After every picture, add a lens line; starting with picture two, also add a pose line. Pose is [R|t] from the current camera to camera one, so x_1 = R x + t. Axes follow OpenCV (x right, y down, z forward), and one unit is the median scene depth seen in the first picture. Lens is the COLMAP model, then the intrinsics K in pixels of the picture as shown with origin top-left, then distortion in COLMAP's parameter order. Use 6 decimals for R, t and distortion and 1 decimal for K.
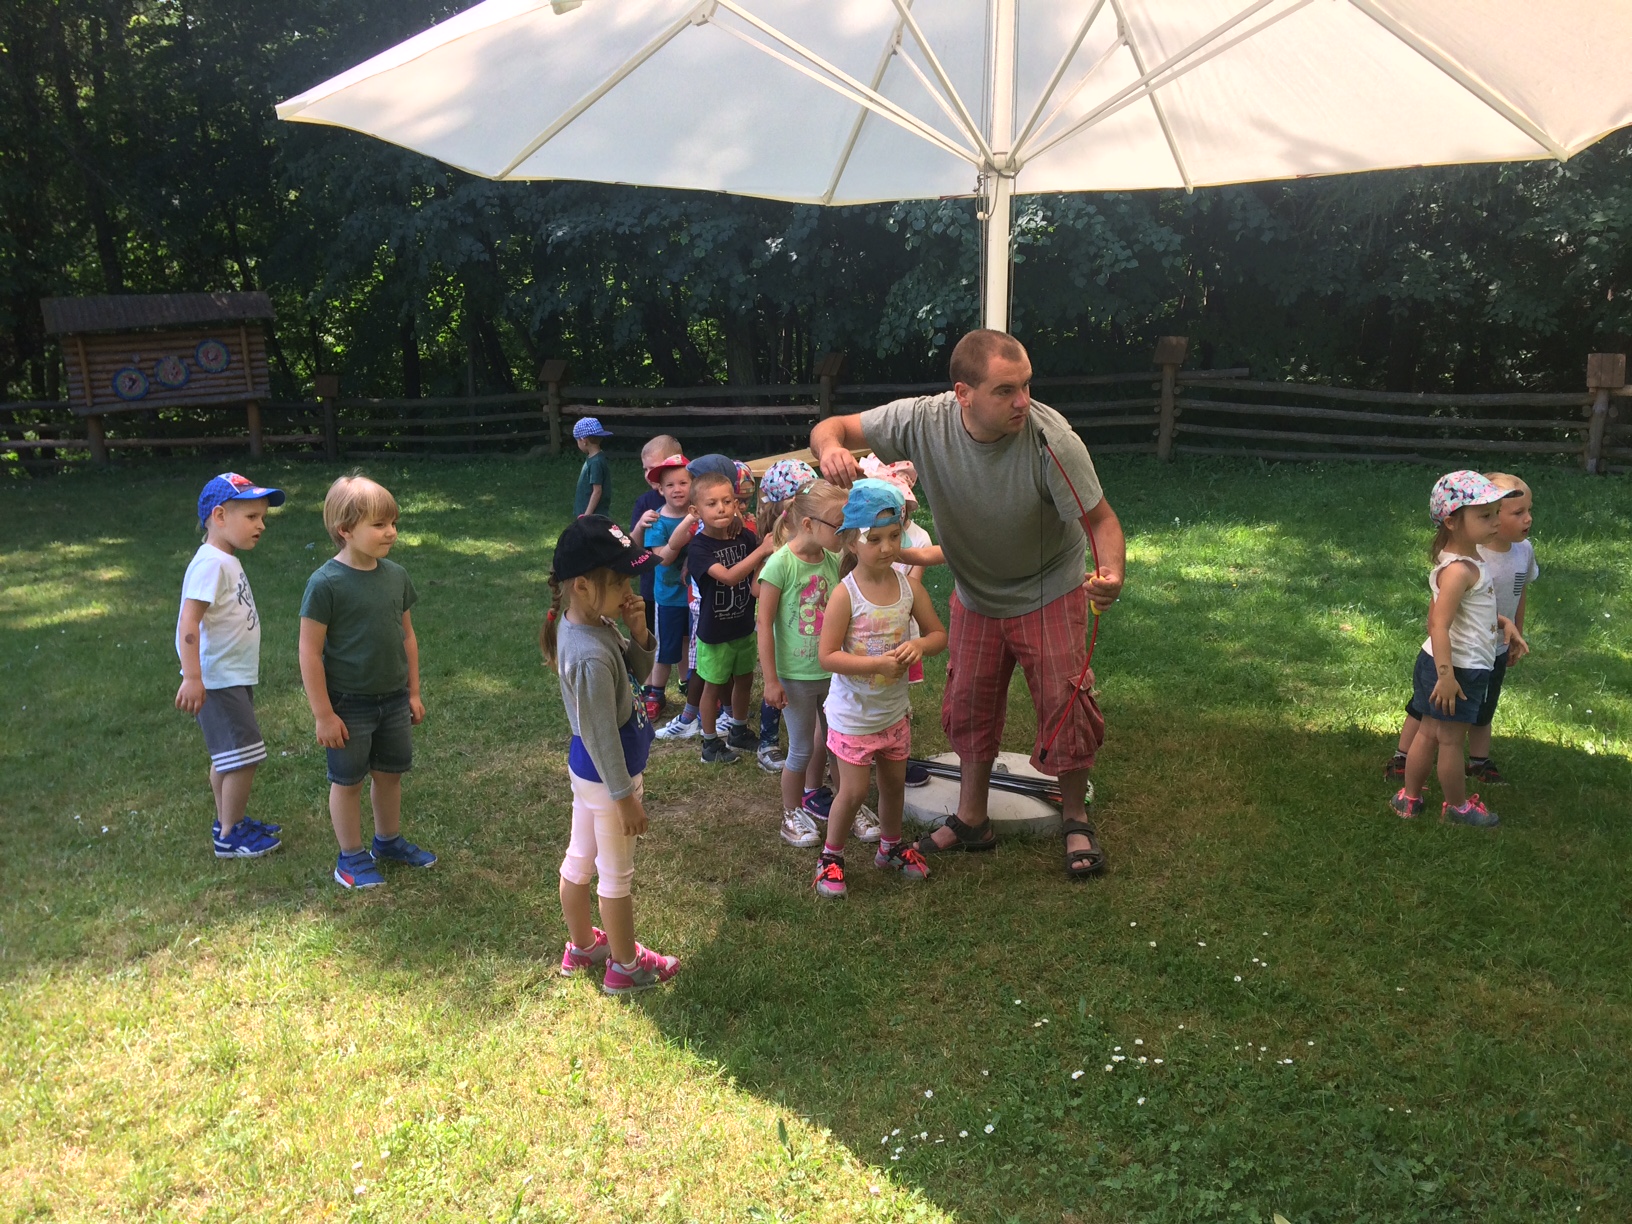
lens RADIAL K [[1377.7, 0, 812.3], [0, 1377.7, 645.4], [0, 0, 1]] dist [0.111289, -0.127908]
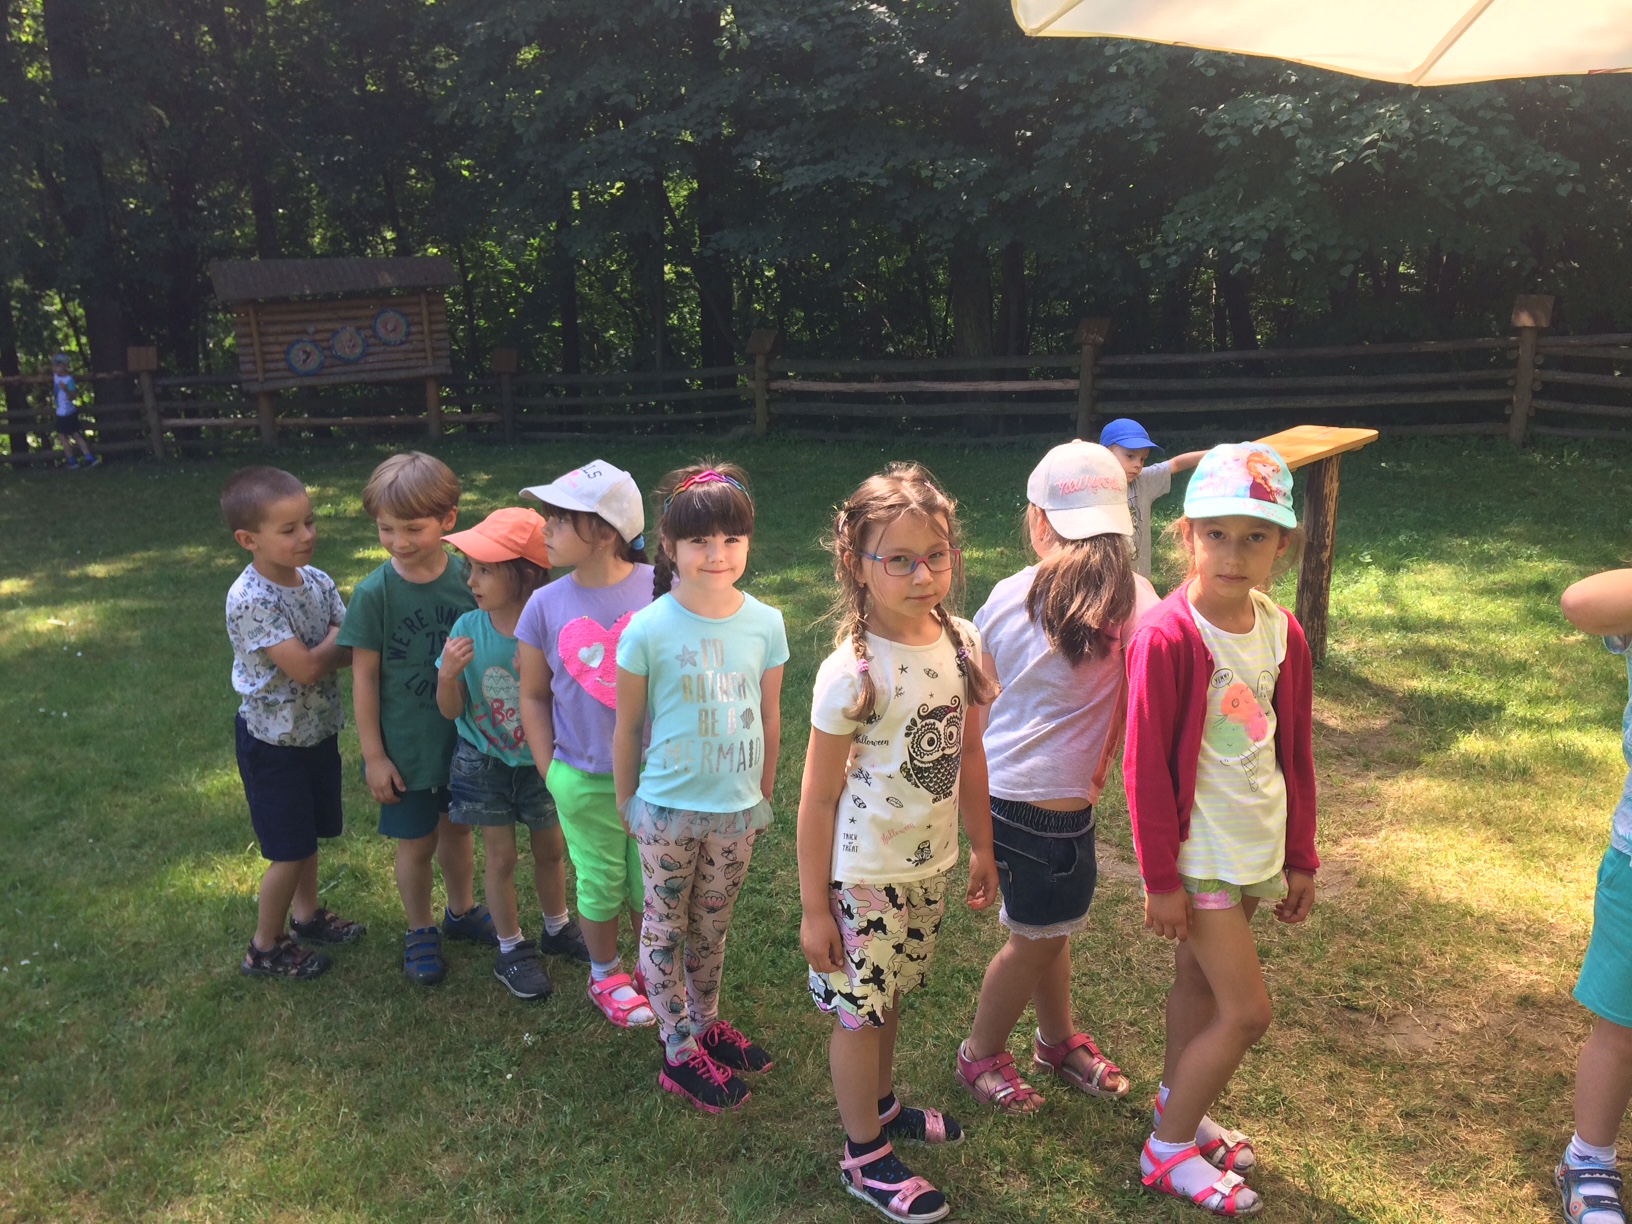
lens RADIAL K [[1377.7, 0, 817.1], [0, 1377.7, 624.1], [0, 0, 1]] dist [0.111289, -0.127908]
pose [[0.998235, 0.011096, -0.058336, -0.100601], [-0.010952, 0.999936, 0.002790, -0.020272], [0.058363, -0.002146, 0.998293, 0.118963]]
